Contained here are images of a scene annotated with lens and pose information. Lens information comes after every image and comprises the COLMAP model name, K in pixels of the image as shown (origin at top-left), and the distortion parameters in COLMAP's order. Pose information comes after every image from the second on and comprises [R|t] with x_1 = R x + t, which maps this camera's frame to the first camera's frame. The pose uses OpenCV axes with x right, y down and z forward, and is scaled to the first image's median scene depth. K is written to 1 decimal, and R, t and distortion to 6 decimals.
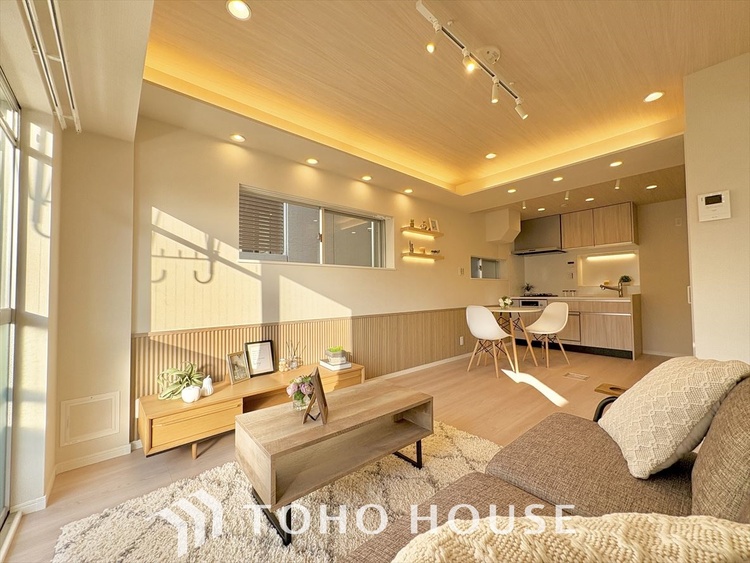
lens RADIAL K [[300.1, 0, 375.0], [0, 300.1, 281.5], [0, 0, 1]] dist [0.000015, 0.000239]
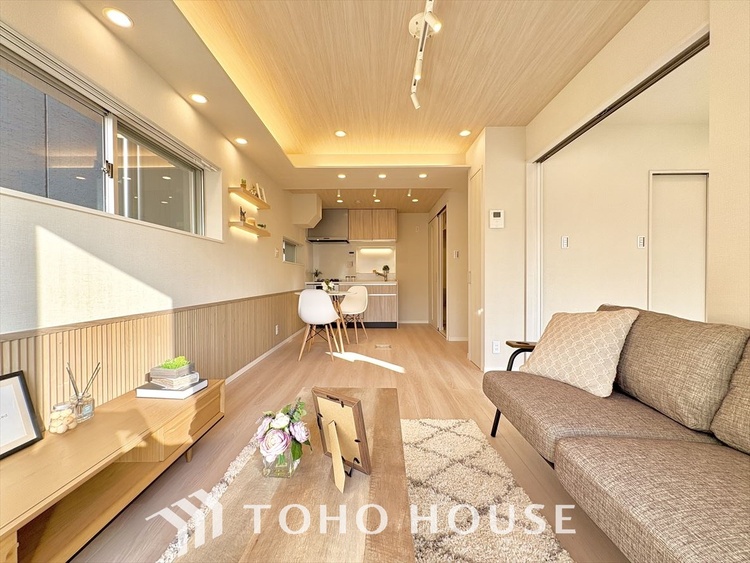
lens RADIAL K [[300.1, 0, 375.0], [0, 300.1, 281.5], [0, 0, 1]] dist [0.000015, 0.000239]
pose [[0.664064, 0.001488, 0.747674, -0.226743], [-0.029642, 0.999264, 0.024338, 0.026350], [-0.747088, -0.038325, 0.663620, 0.223246]]
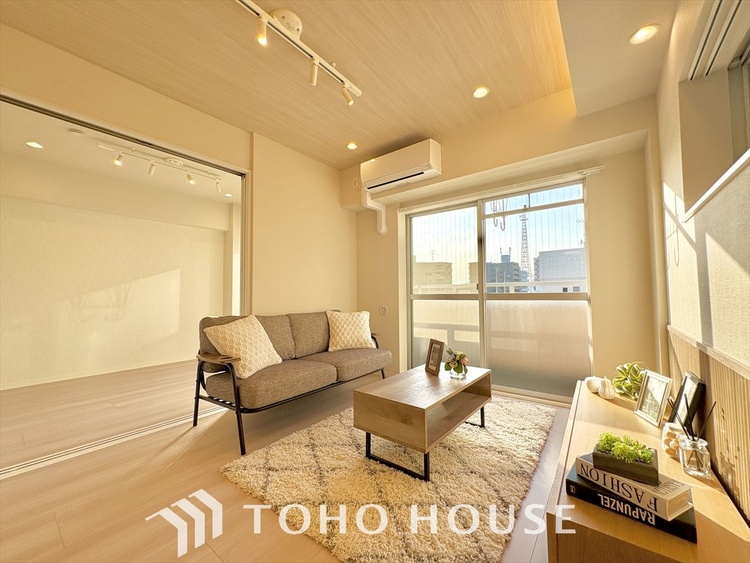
lens RADIAL K [[298.5, 0, 375.0], [0, 298.5, 281.5], [0, 0, 1]] dist [-0.000608, 0.000312]
pose [[-0.981666, 0.011839, -0.190241, 0.140546], [0.026441, 0.996878, -0.074401, 0.044589], [0.188766, -0.078067, -0.978914, 0.926674]]
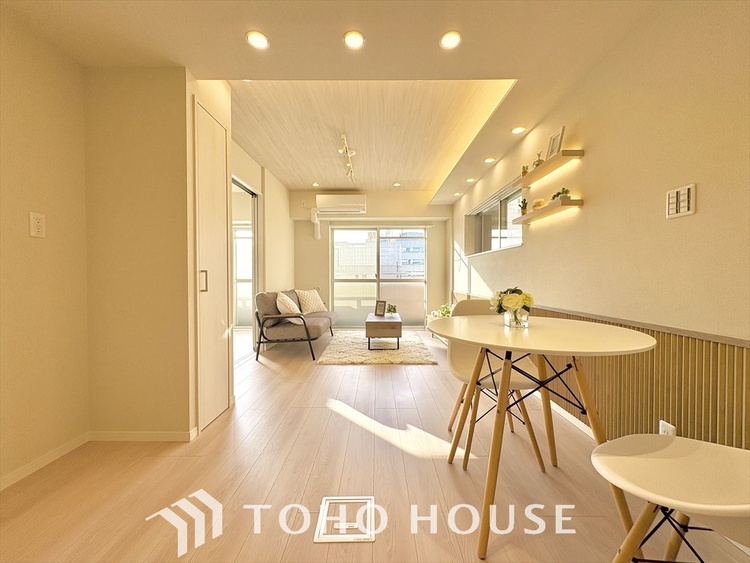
lens RADIAL K [[300.1, 0, 375.0], [0, 300.1, 281.5], [0, 0, 1]] dist [0.000015, 0.000239]
pose [[-0.661466, 0.021093, -0.749679, 0.842037], [0.033575, 0.999435, -0.001503, 0.039002], [0.749223, -0.026164, -0.661800, 1.175960]]
